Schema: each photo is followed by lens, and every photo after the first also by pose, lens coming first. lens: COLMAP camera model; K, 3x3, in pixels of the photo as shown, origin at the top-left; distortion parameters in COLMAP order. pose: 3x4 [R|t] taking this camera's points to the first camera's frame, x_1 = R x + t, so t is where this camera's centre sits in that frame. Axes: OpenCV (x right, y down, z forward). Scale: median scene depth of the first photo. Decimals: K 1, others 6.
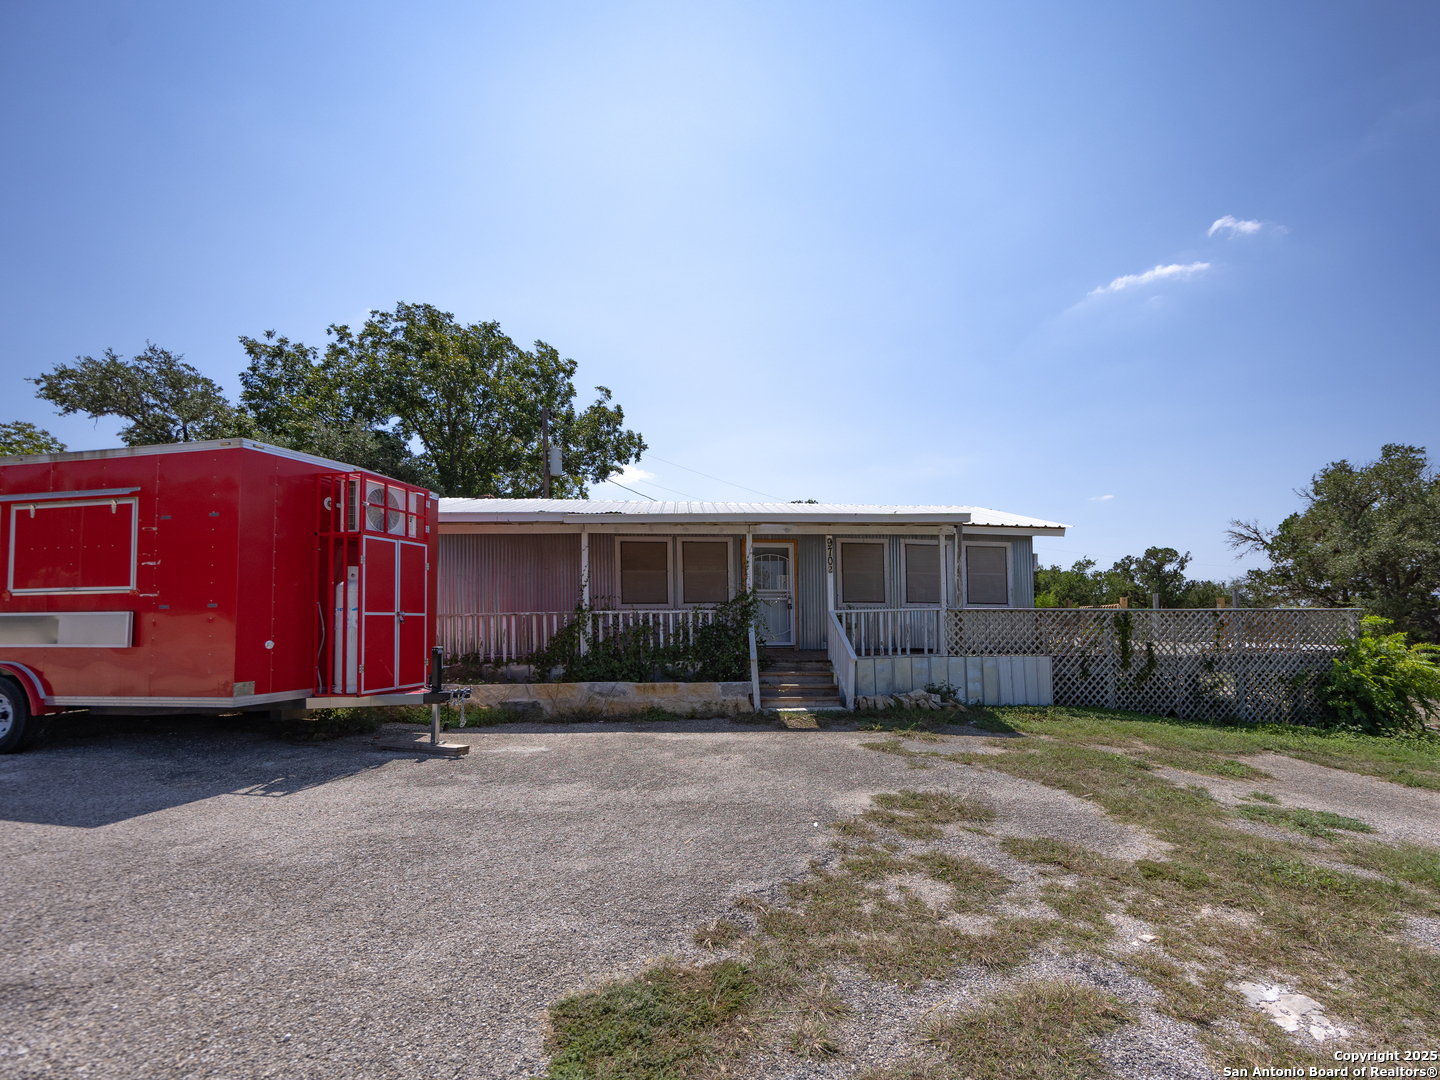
lens RADIAL K [[891.3, 0, 746.0], [0, 891.3, 531.4], [0, 0, 1]] dist [0.041369, -0.000752]
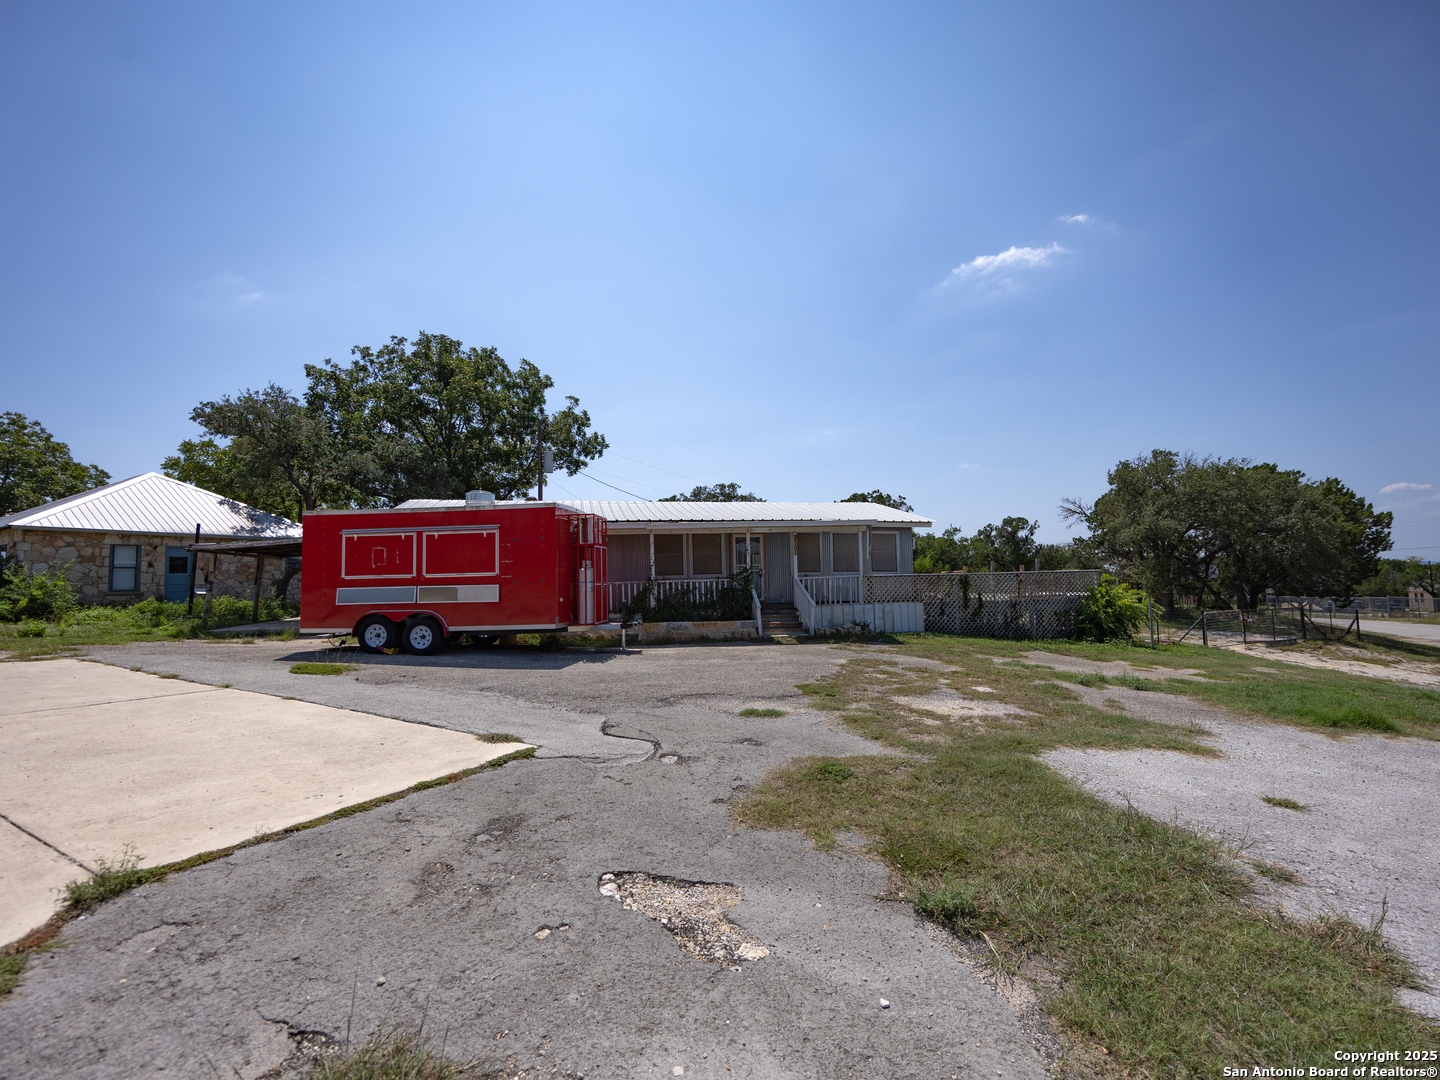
lens RADIAL K [[910.3, 0, 767.7], [0, 910.3, 515.3], [0, 0, 1]] dist [0.006702, 0.002134]
pose [[0.988114, -0.006532, 0.153587, -0.106056], [0.002924, 0.999715, 0.023706, -0.033151], [-0.153698, -0.022975, 0.987851, -0.323340]]
